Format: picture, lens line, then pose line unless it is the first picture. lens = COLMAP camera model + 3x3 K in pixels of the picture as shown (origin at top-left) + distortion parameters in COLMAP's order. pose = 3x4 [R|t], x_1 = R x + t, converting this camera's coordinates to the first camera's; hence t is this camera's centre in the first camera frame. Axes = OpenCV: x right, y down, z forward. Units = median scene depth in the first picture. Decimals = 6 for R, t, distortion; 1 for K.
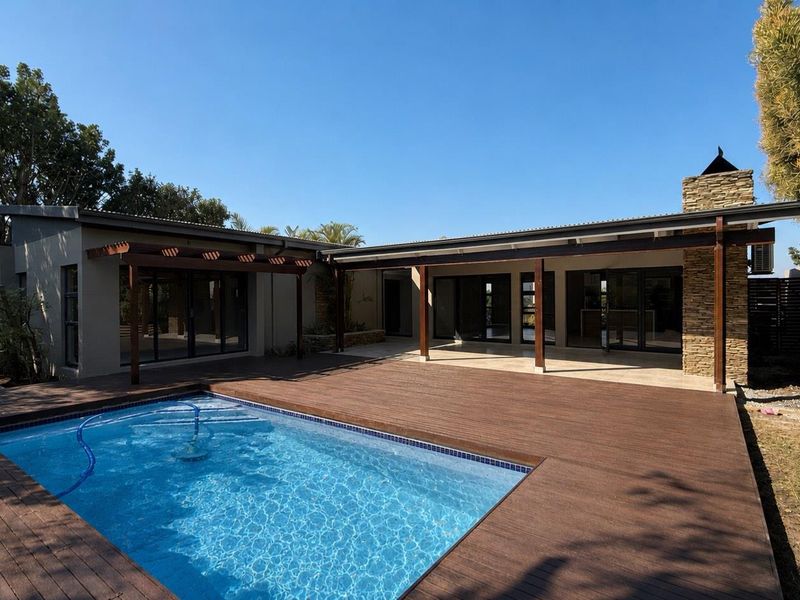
lens RADIAL K [[423.1, 0, 397.3], [0, 423.1, 299.8], [0, 0, 1]] dist [-0.000024, 0.001149]
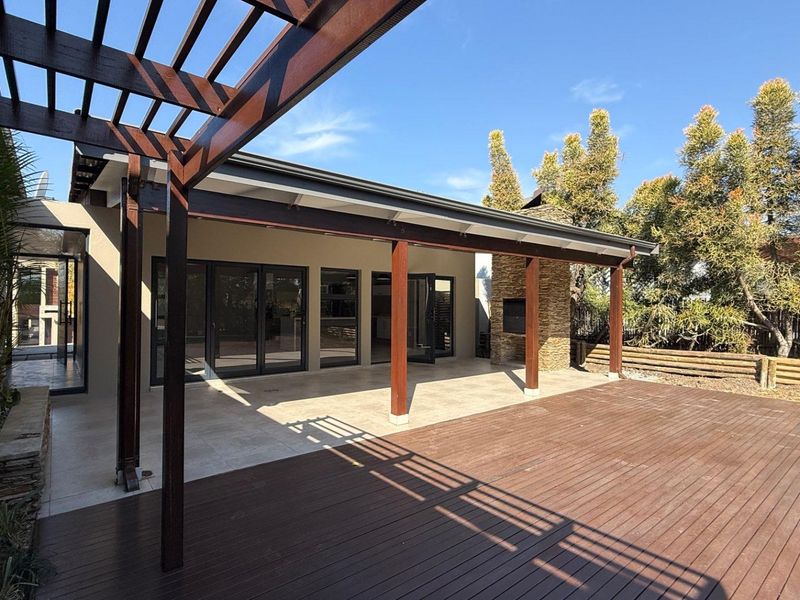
lens RADIAL K [[423.1, 0, 403.5], [0, 423.1, 299.2], [0, 0, 1]] dist [-0.000024, 0.001149]
pose [[0.250552, 0.020047, 0.967896, -0.421569], [-0.008201, 0.999794, -0.018584, 0.000890], [-0.968068, -0.003282, 0.250665, 0.825035]]
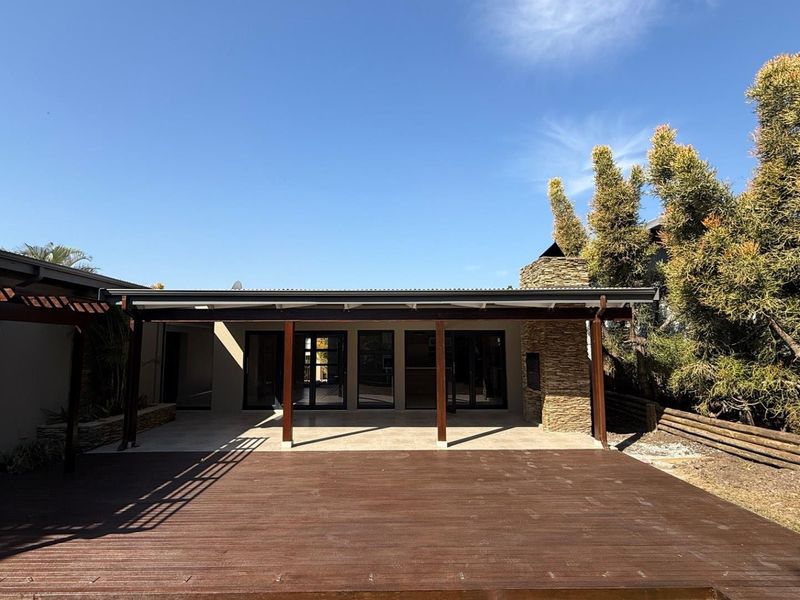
lens RADIAL K [[423.1, 0, 396.3], [0, 423.1, 298.0], [0, 0, 1]] dist [-0.000024, 0.001149]
pose [[0.792910, 0.074215, 0.604802, -0.246190], [-0.001202, 0.992744, -0.120244, -0.028001], [-0.609337, 0.094616, 0.787246, 0.256628]]
